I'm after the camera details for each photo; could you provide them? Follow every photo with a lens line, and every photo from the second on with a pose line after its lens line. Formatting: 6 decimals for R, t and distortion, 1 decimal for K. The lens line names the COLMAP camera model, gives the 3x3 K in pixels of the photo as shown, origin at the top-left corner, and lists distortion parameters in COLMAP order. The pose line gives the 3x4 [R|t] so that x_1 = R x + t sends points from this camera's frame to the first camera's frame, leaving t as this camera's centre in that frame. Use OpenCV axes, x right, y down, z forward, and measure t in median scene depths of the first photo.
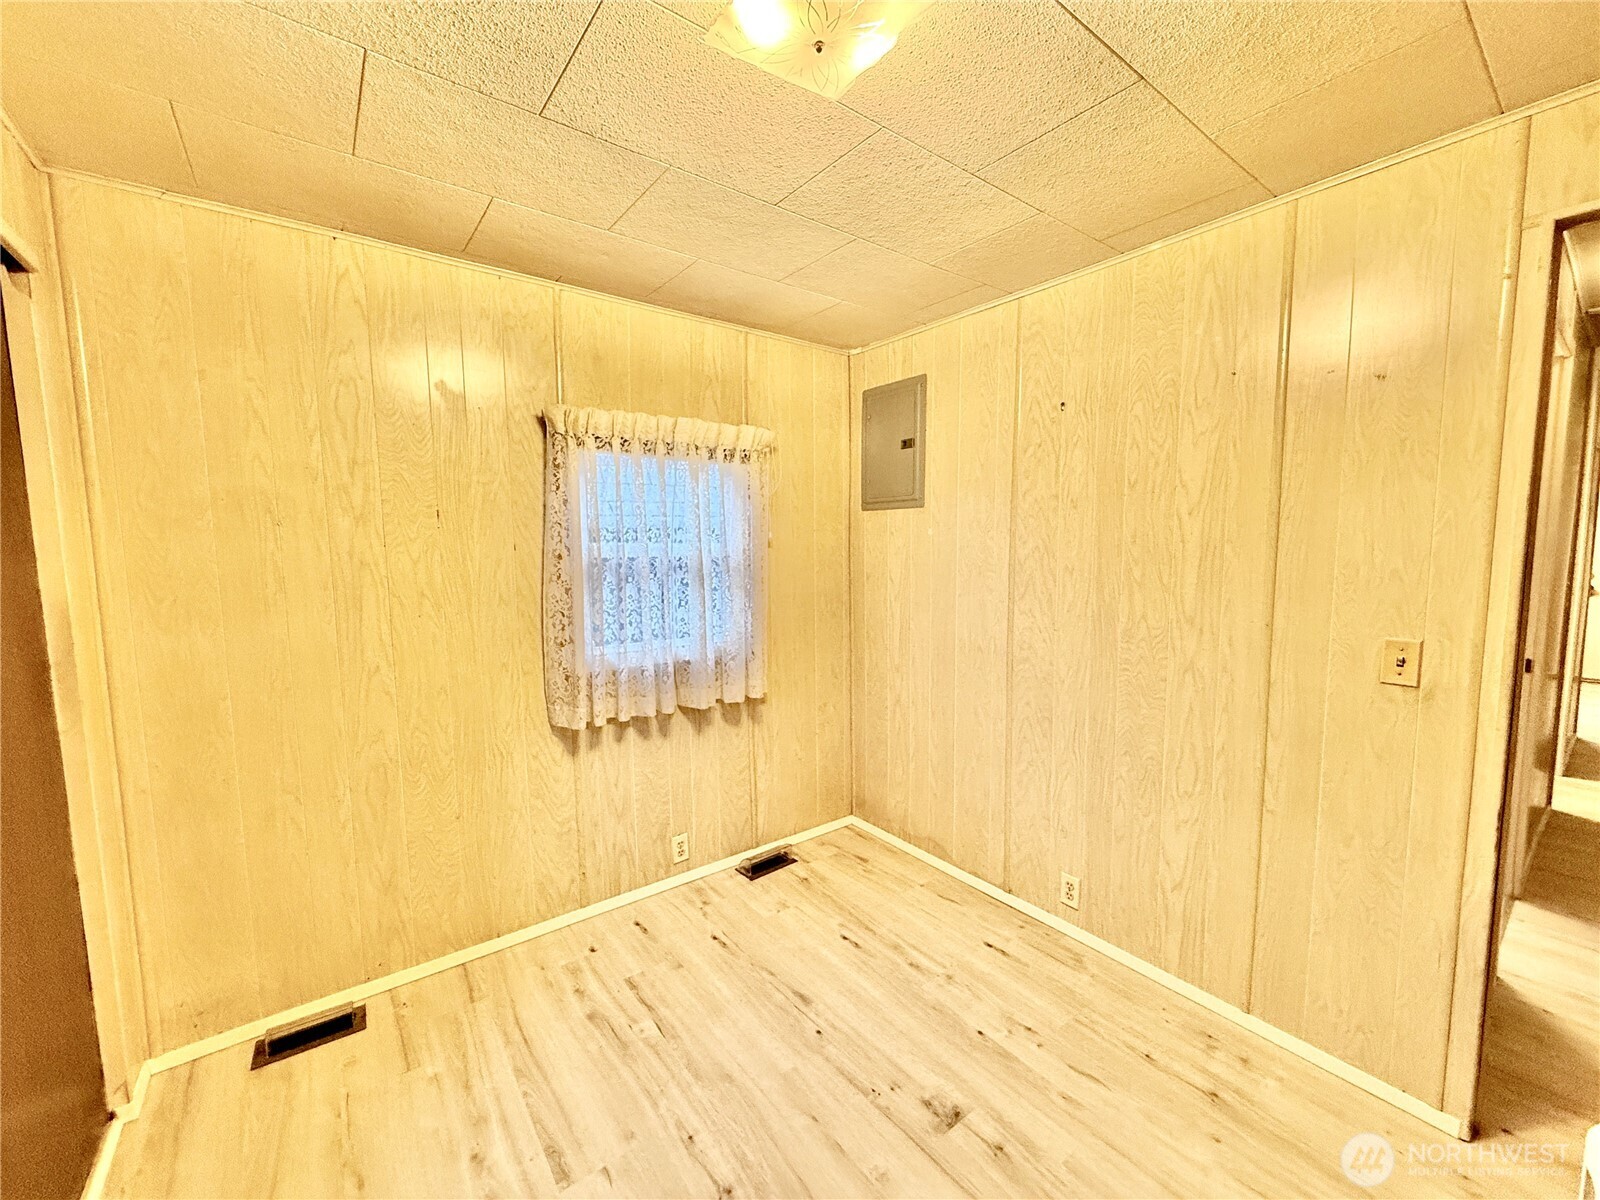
lens RADIAL K [[635.8, 0, 784.3], [0, 635.8, 603.1], [0, 0, 1]] dist [-0.002782, 0.000505]
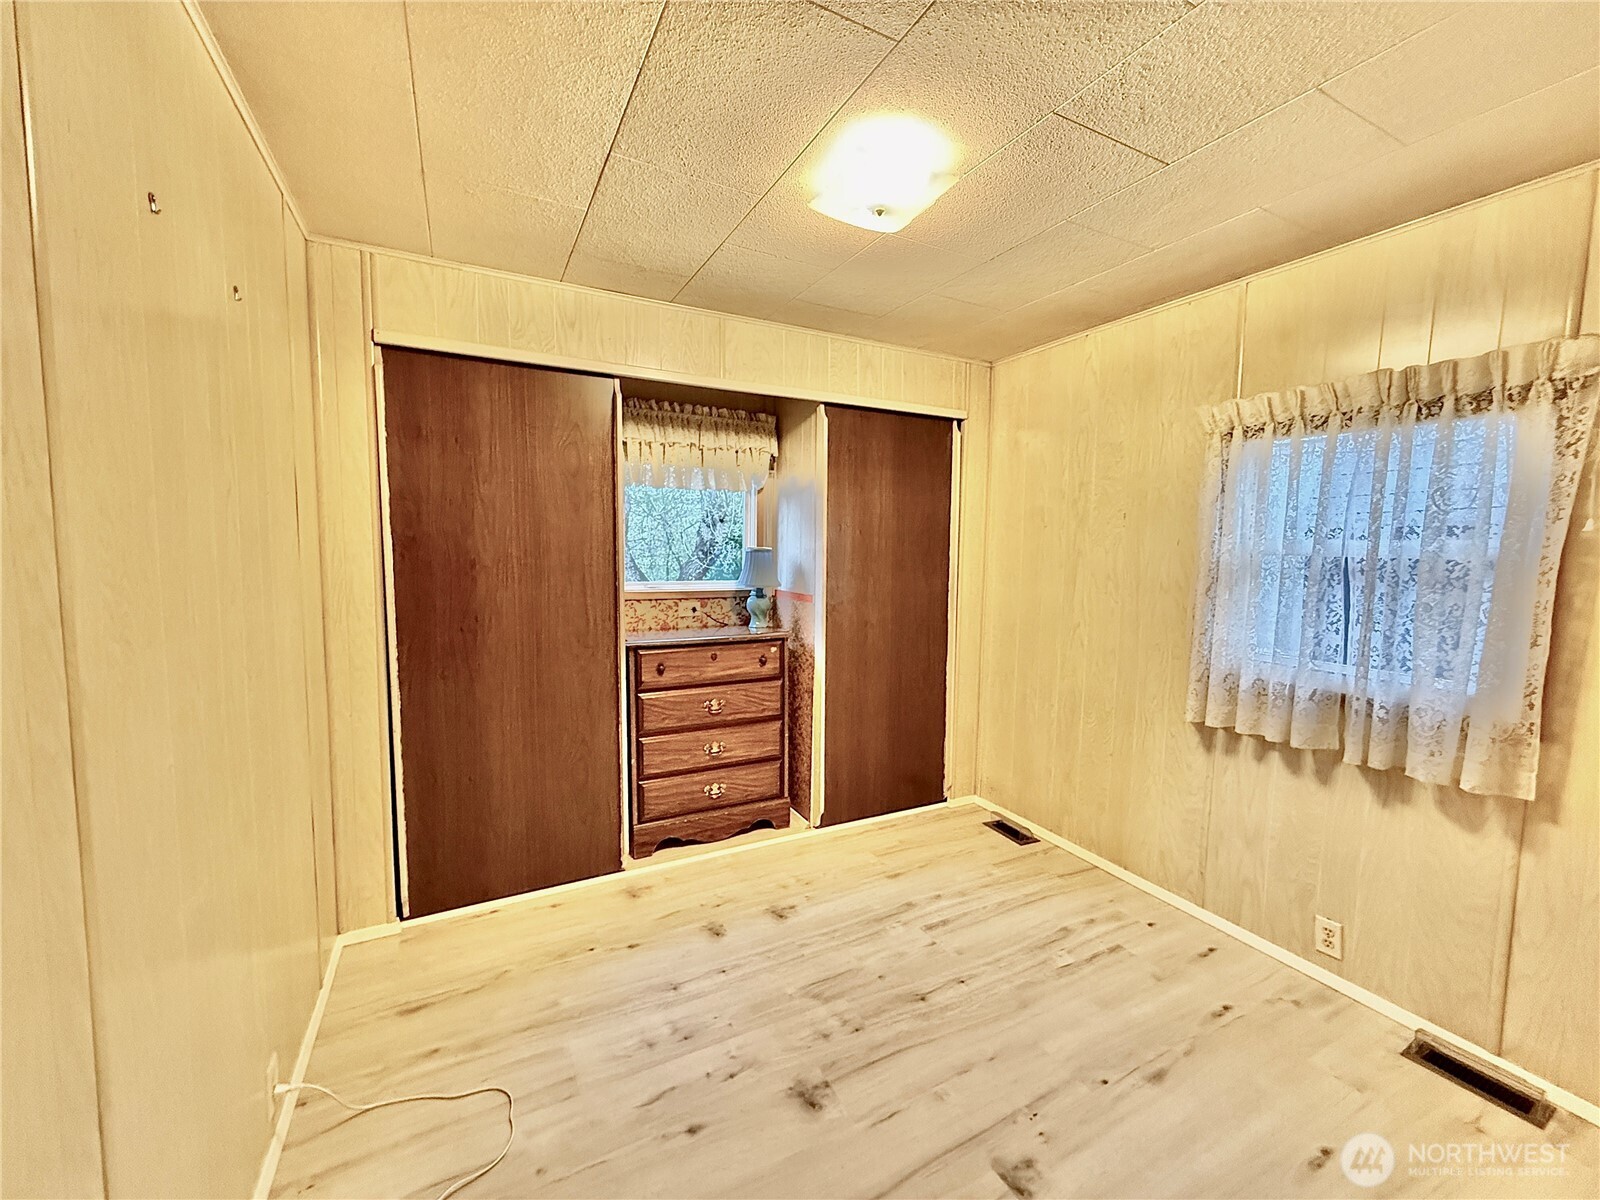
lens RADIAL K [[635.8, 0, 802.1], [0, 635.8, 600.7], [0, 0, 1]] dist [-0.002782, 0.000505]
pose [[-0.155591, 0.094182, -0.983322, 0.836957], [-0.102460, 0.988537, 0.110893, -0.046265], [0.982493, 0.118006, -0.144157, 0.561480]]
